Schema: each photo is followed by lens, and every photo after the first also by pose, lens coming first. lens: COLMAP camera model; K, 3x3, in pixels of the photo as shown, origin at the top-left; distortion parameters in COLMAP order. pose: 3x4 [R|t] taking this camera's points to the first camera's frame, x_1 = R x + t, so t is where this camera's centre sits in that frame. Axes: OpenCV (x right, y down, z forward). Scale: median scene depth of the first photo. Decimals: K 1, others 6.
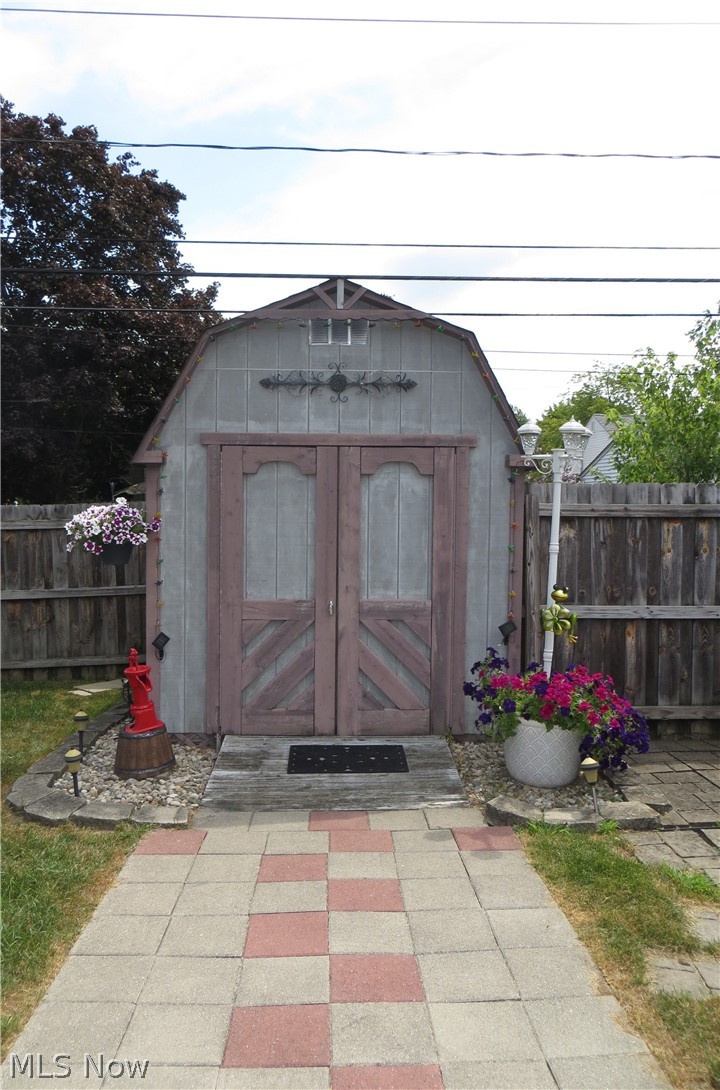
lens RADIAL K [[809.8, 0, 359.6], [0, 809.8, 548.4], [0, 0, 1]] dist [-0.007055, -0.000375]
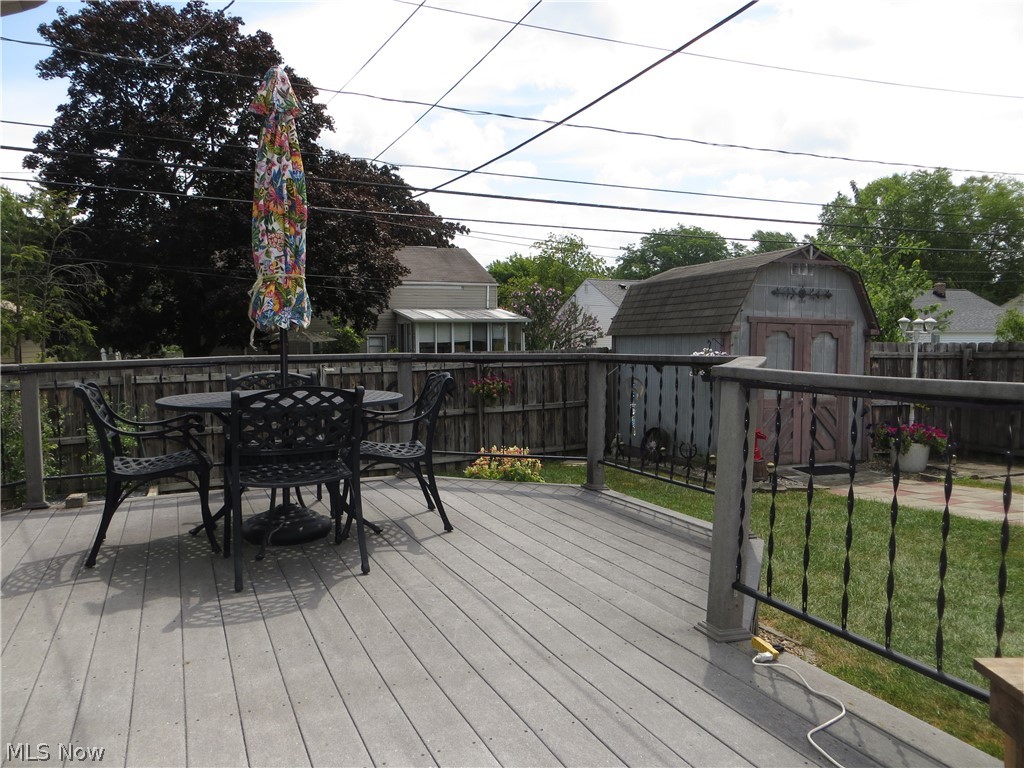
lens RADIAL K [[771.5, 0, 511.6], [0, 771.5, 382.1], [0, 0, 1]] dist [-0.001975, -0.004322]
pose [[0.940099, -0.010363, 0.340744, -1.397597], [0.014134, 0.999863, -0.008586, 0.029523], [-0.340608, 0.012888, 0.940117, -0.600404]]
